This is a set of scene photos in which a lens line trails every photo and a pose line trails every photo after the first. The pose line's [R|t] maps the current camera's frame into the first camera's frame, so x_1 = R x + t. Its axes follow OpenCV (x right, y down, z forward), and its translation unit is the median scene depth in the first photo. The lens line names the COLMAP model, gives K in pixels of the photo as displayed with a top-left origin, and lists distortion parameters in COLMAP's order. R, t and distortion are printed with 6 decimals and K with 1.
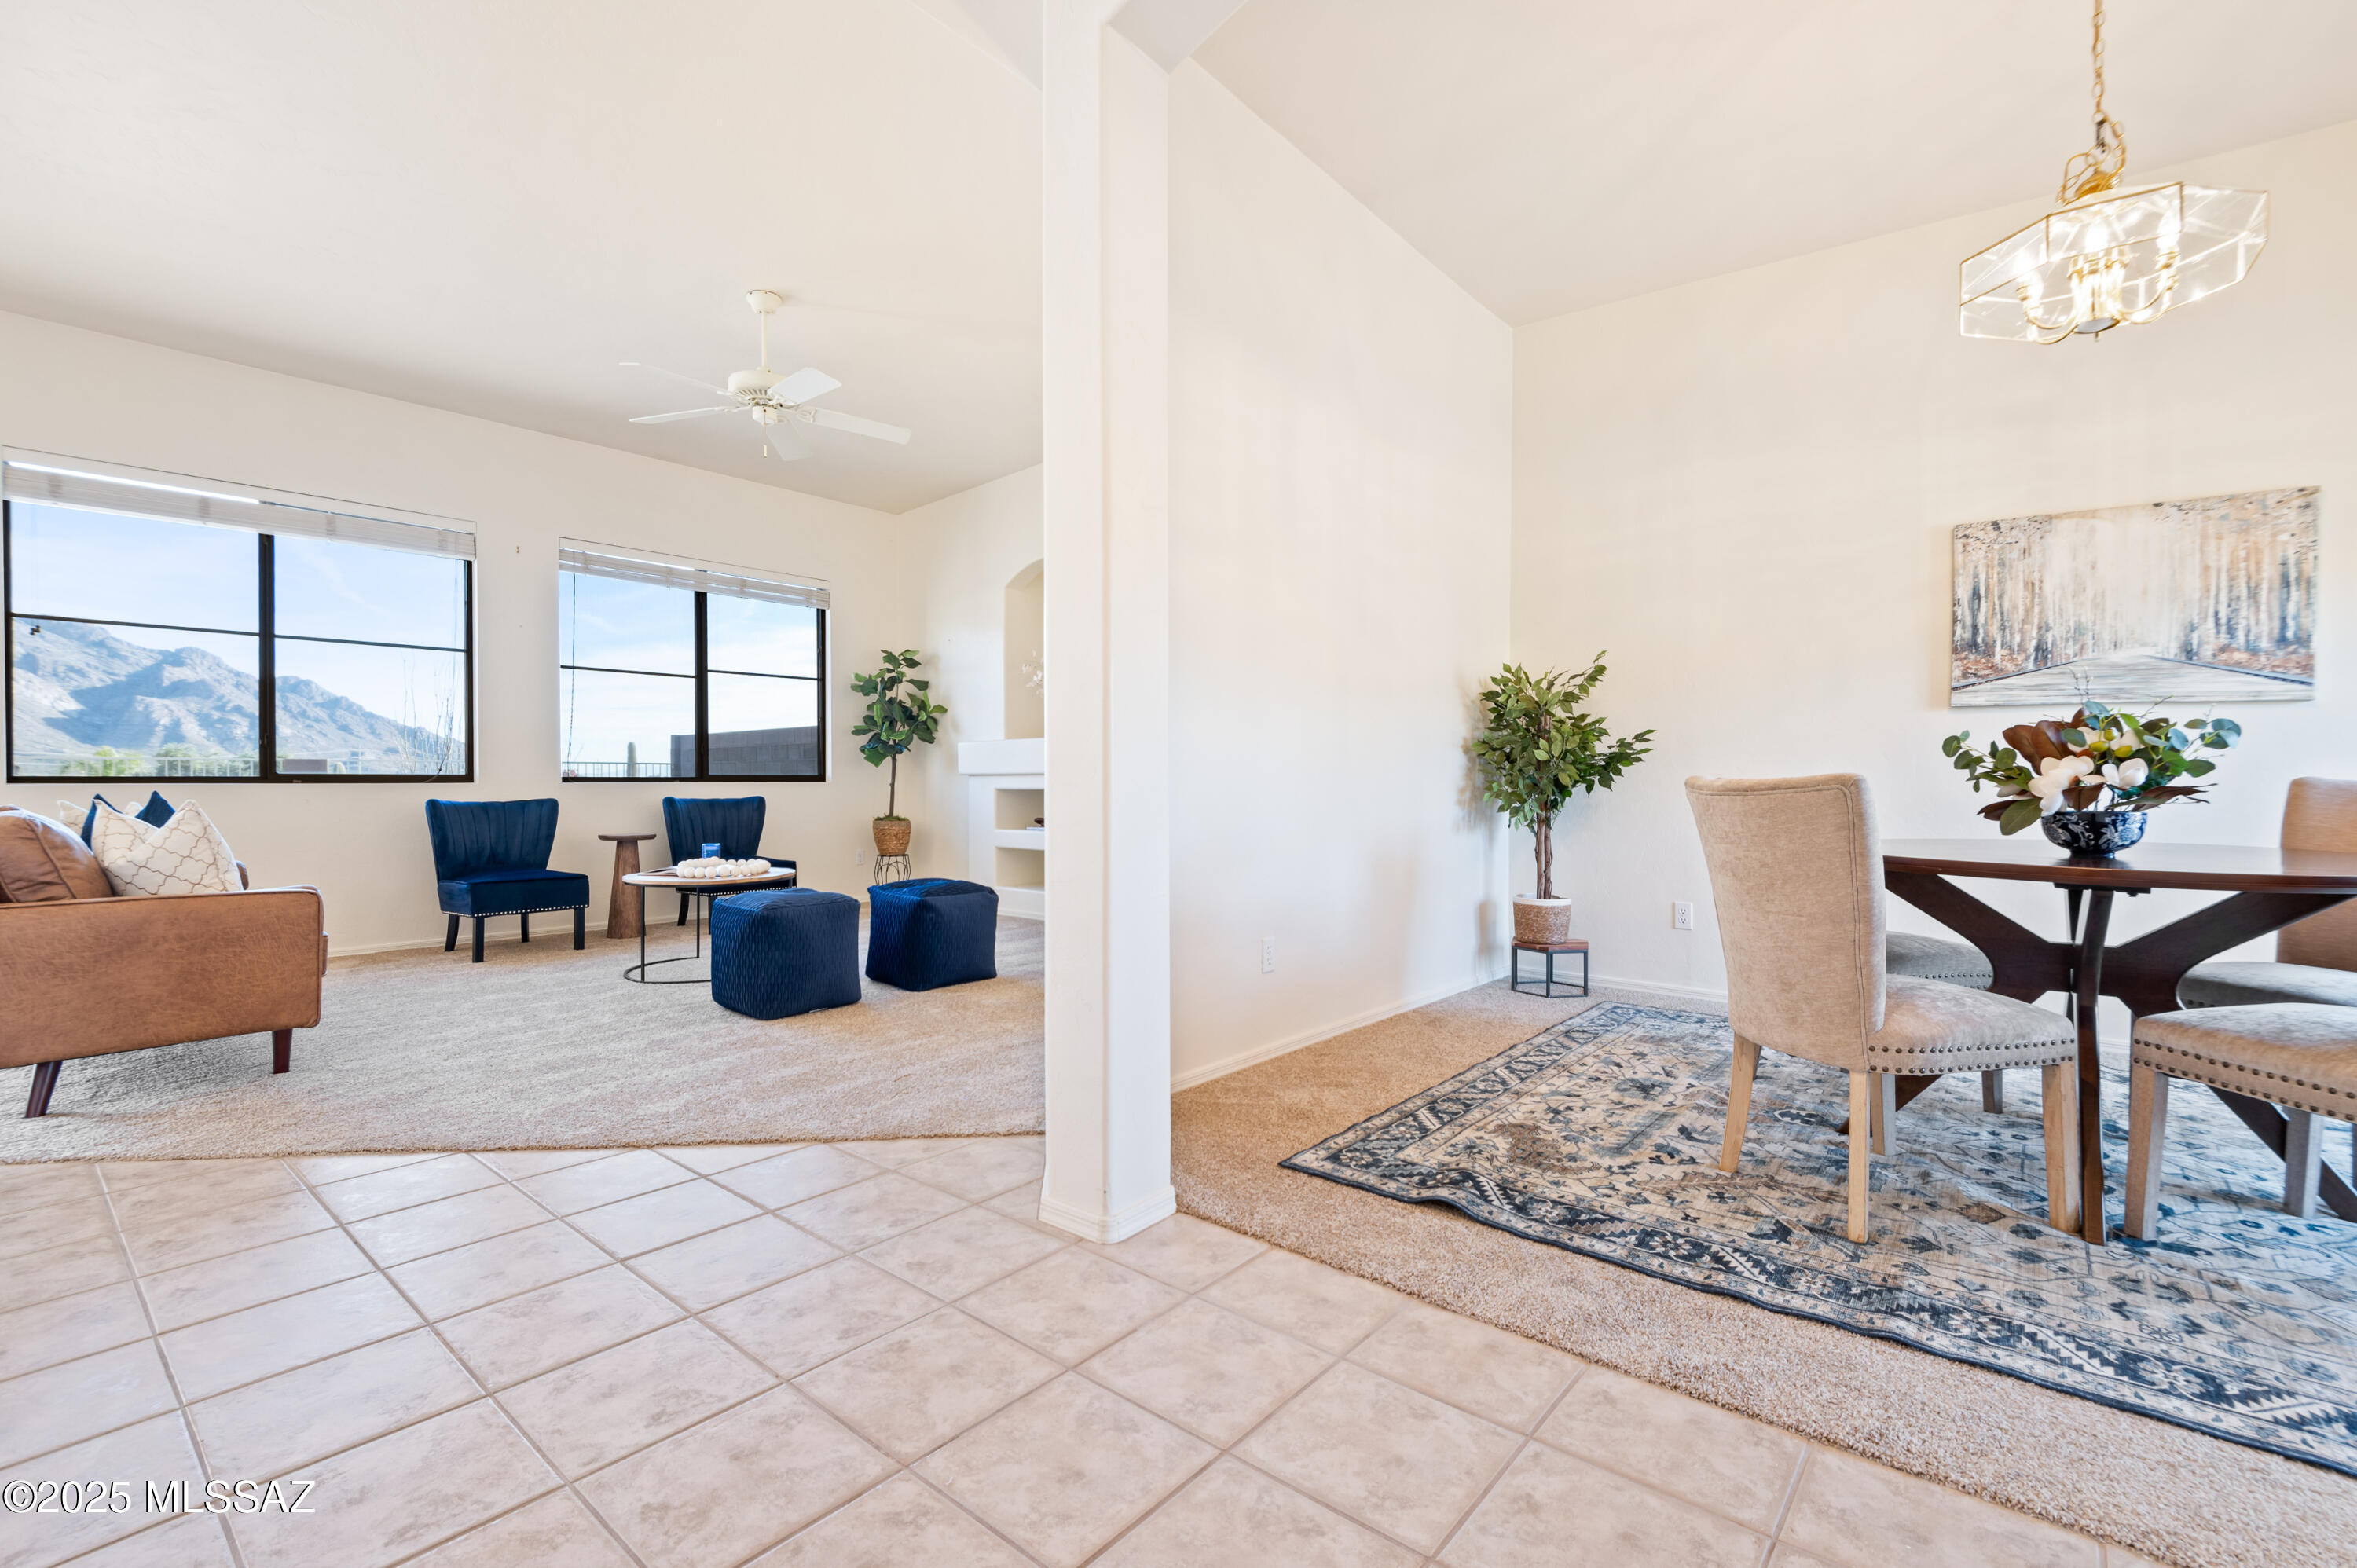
lens RADIAL K [[1043.0, 0, 1178.5], [0, 1043.0, 784.0], [0, 0, 1]] dist [0.001630, 0.000892]
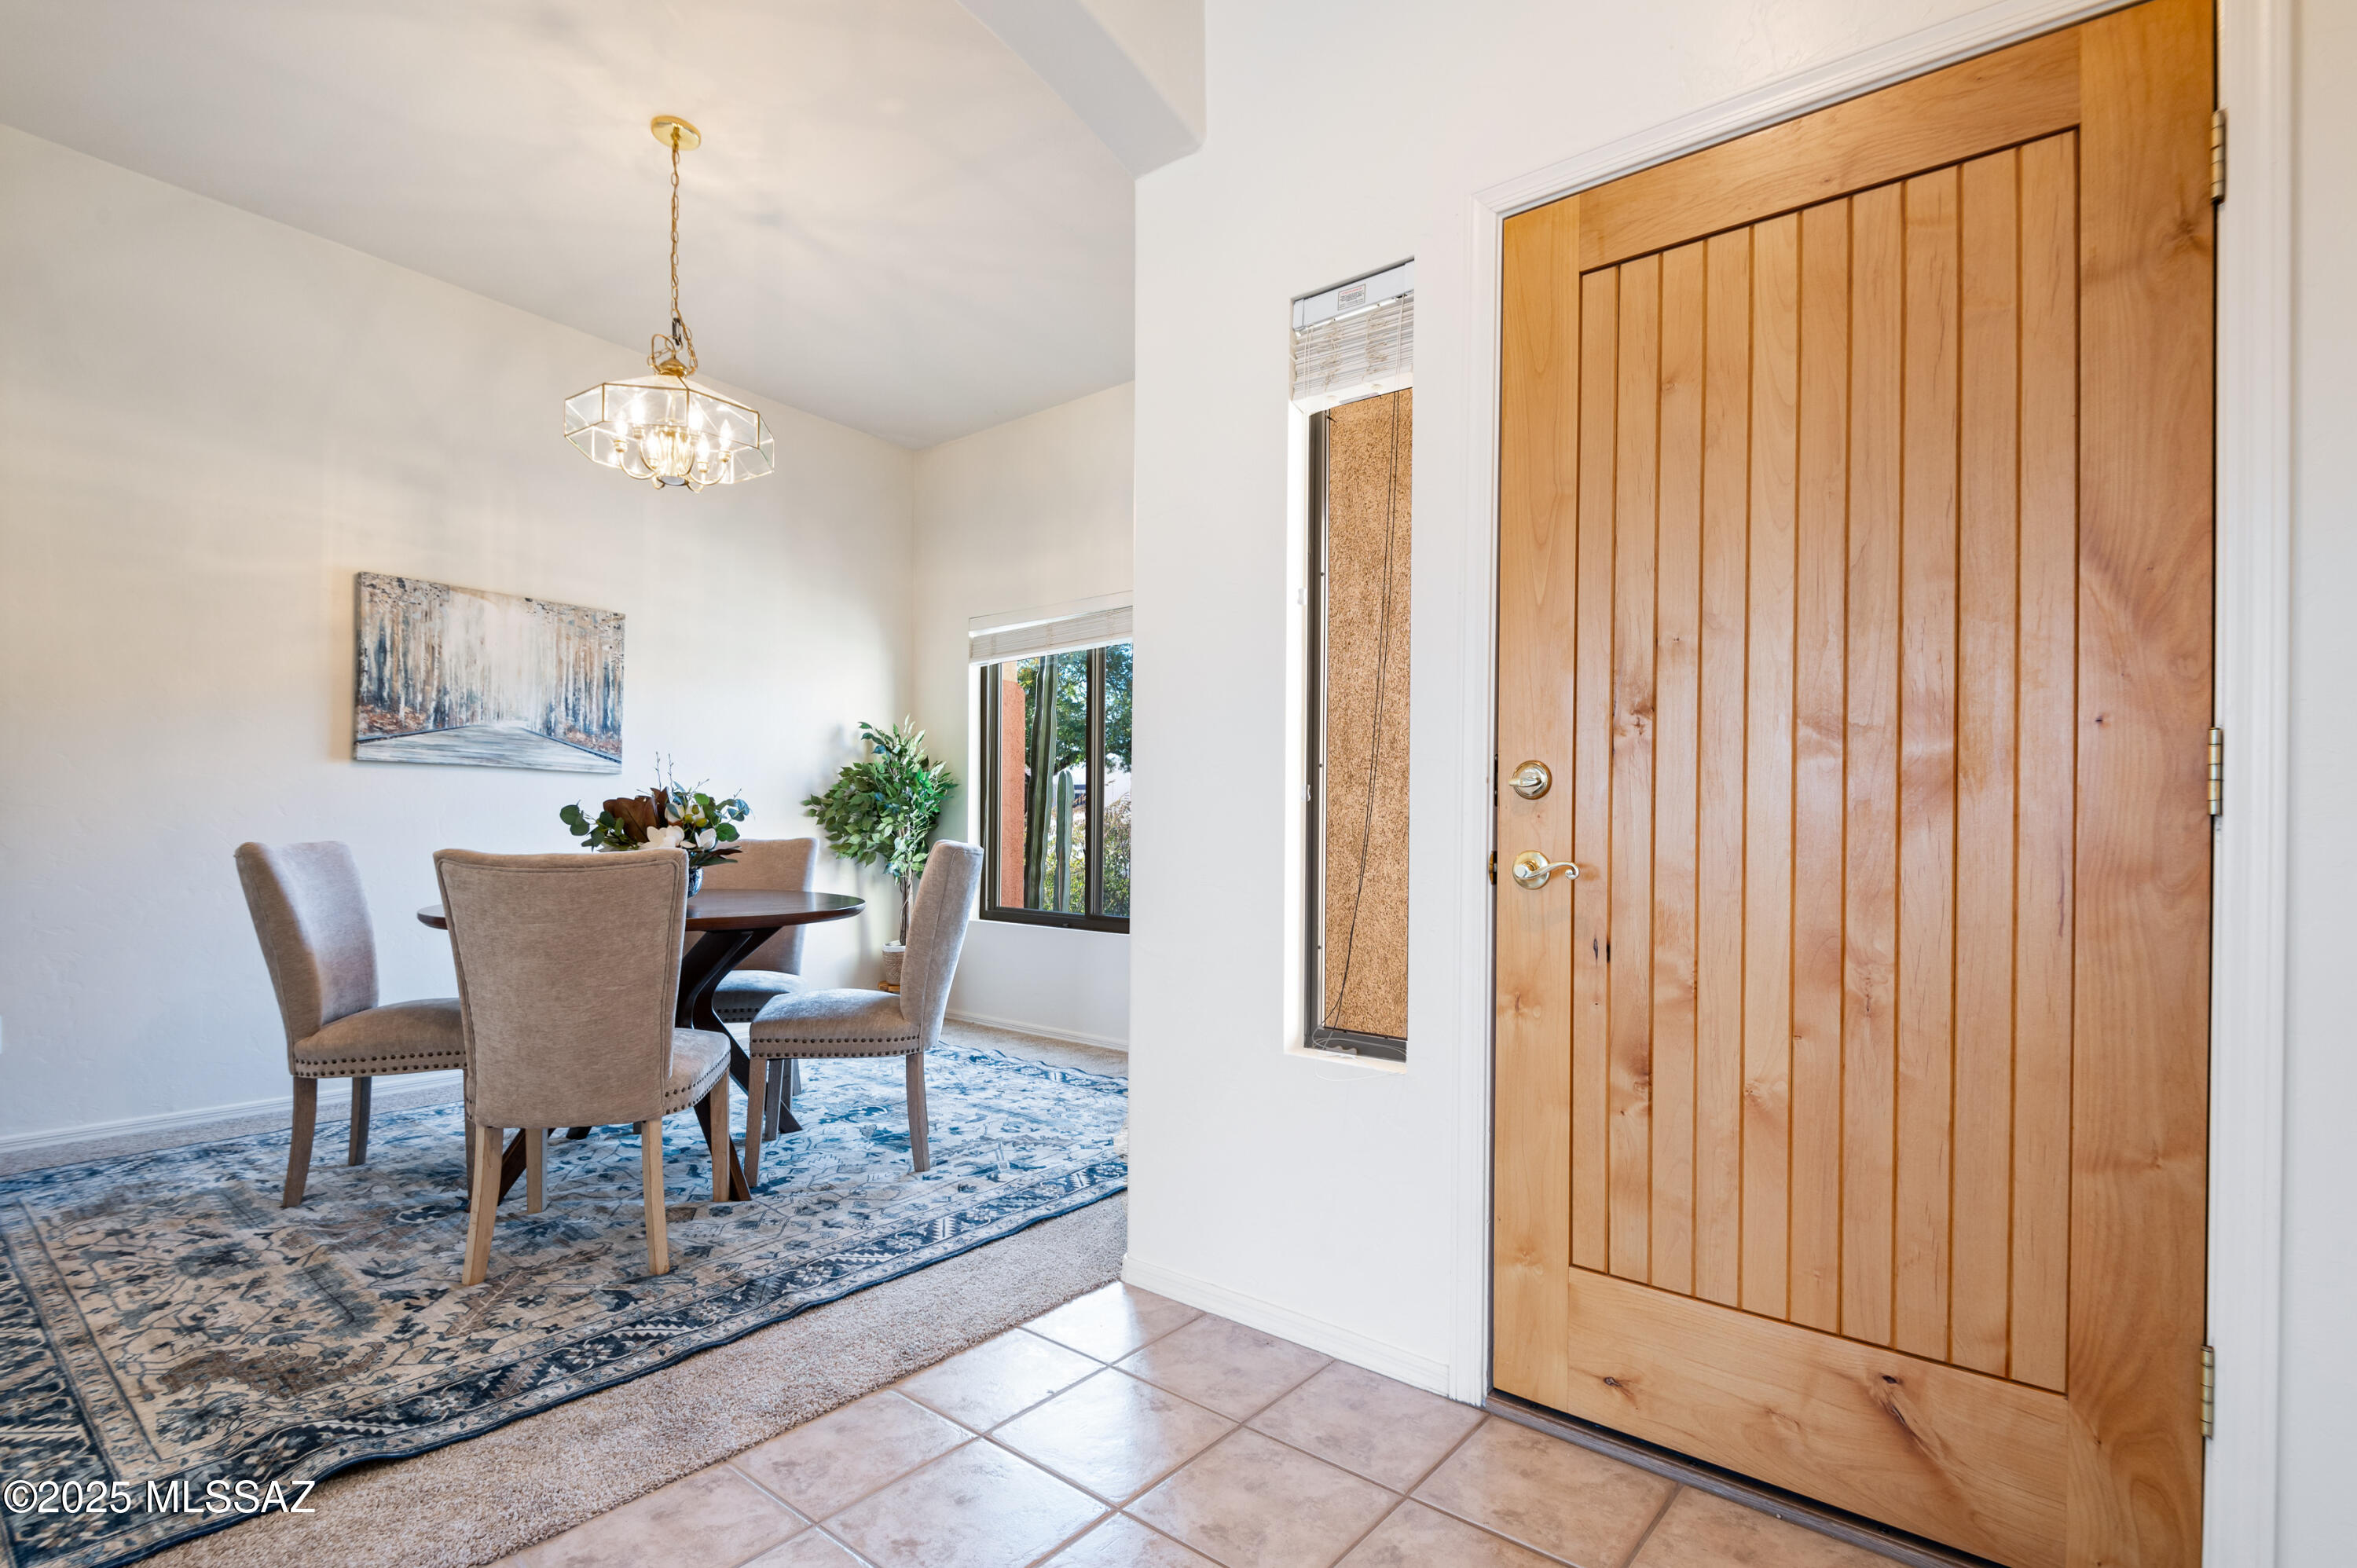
lens RADIAL K [[1129.7, 0, 1177.1], [0, 1129.7, 812.7], [0, 0, 1]] dist [-0.012199, -0.000159]
pose [[-0.010797, 0.002560, 0.999938, -0.427501], [-0.002602, 0.999993, -0.002588, -0.035755], [-0.999938, -0.002630, -0.010790, 0.373093]]
